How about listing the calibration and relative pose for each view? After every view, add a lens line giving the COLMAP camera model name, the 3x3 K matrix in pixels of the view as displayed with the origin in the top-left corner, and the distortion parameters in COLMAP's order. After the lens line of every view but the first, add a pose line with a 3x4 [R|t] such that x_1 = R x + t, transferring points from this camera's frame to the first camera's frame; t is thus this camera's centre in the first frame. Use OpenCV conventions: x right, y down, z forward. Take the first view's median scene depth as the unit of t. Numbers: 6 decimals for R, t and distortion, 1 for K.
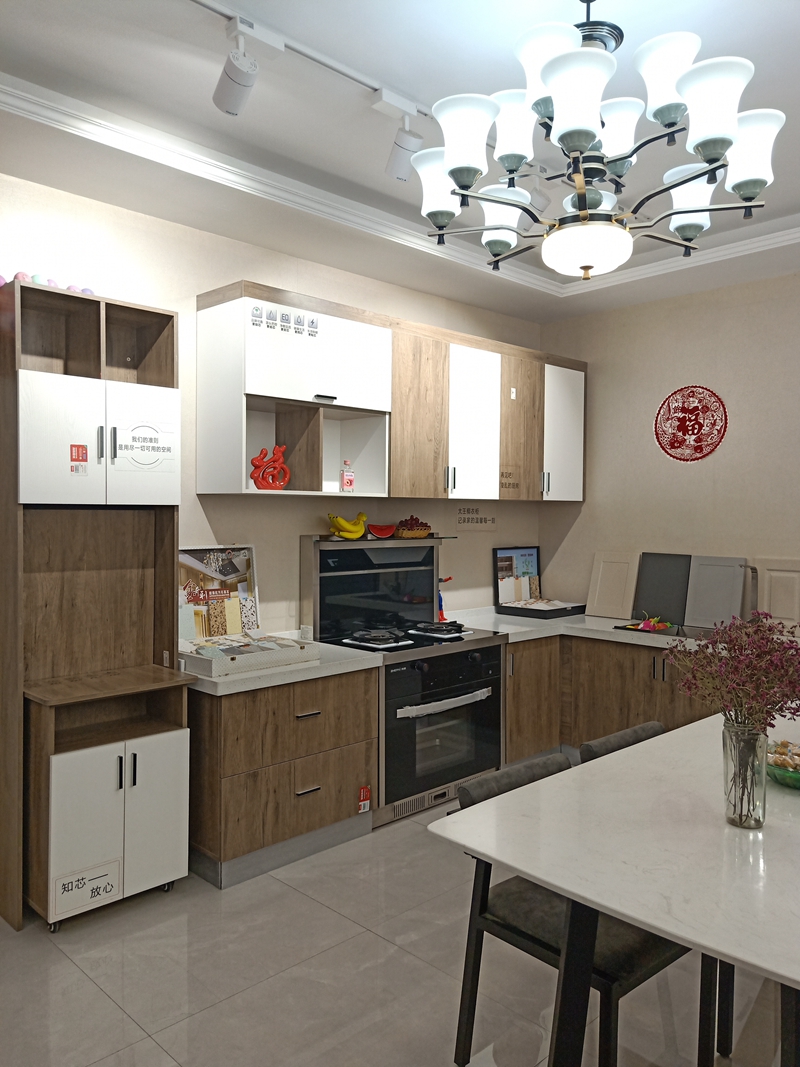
lens RADIAL K [[810.4, 0, 399.2], [0, 810.4, 536.0], [0, 0, 1]] dist [0.043981, -0.018190]
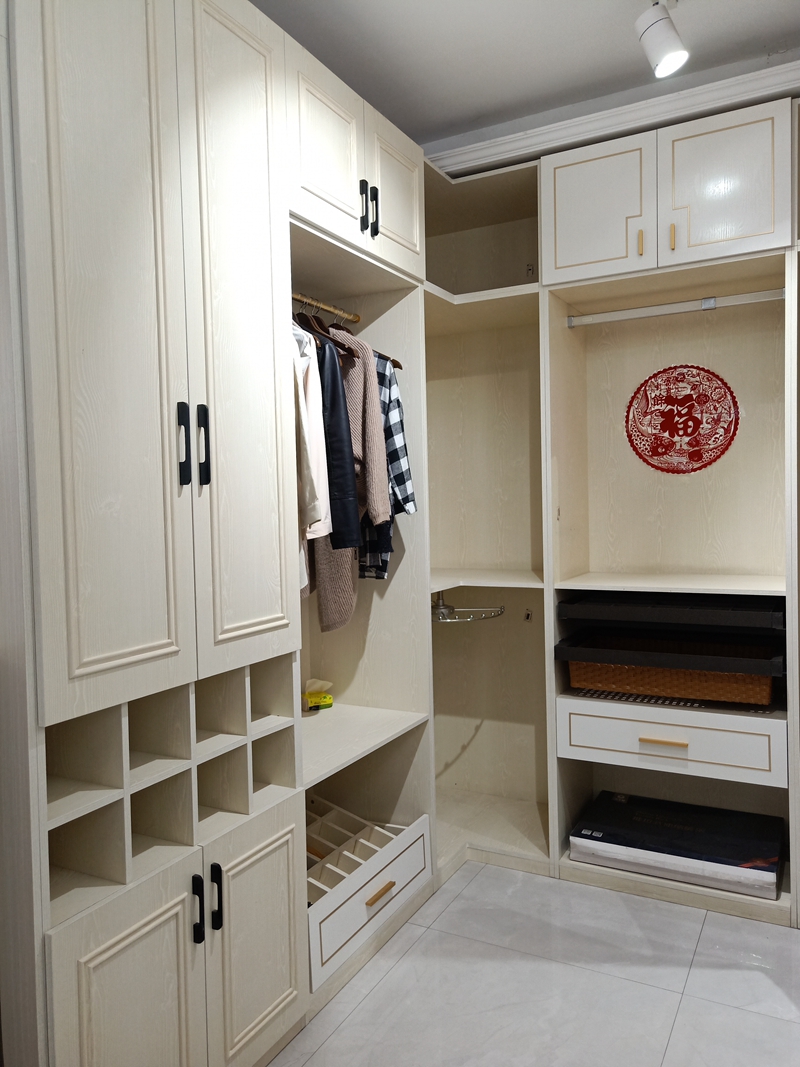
lens RADIAL K [[810.4, 0, 401.4], [0, 810.4, 529.7], [0, 0, 1]] dist [0.043981, -0.018190]
pose [[0.951805, -0.054920, 0.301748, -0.085726], [0.058352, 0.998293, -0.002364, -0.056259], [-0.301103, 0.019857, 0.953385, 0.410263]]
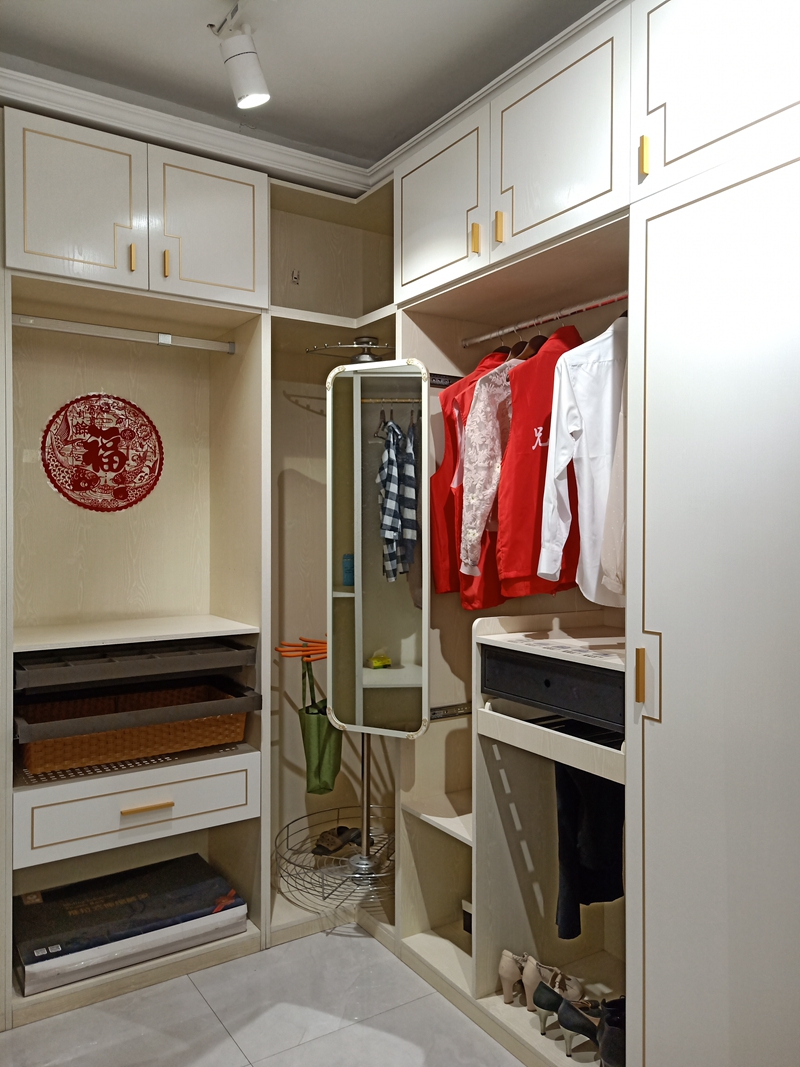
lens RADIAL K [[810.4, 0, 401.2], [0, 810.4, 530.7], [0, 0, 1]] dist [0.043981, -0.018190]
pose [[0.202474, -0.027169, 0.978911, -0.226038], [0.050145, 0.998591, 0.017344, -0.076566], [-0.978003, 0.045576, 0.203551, 0.645527]]
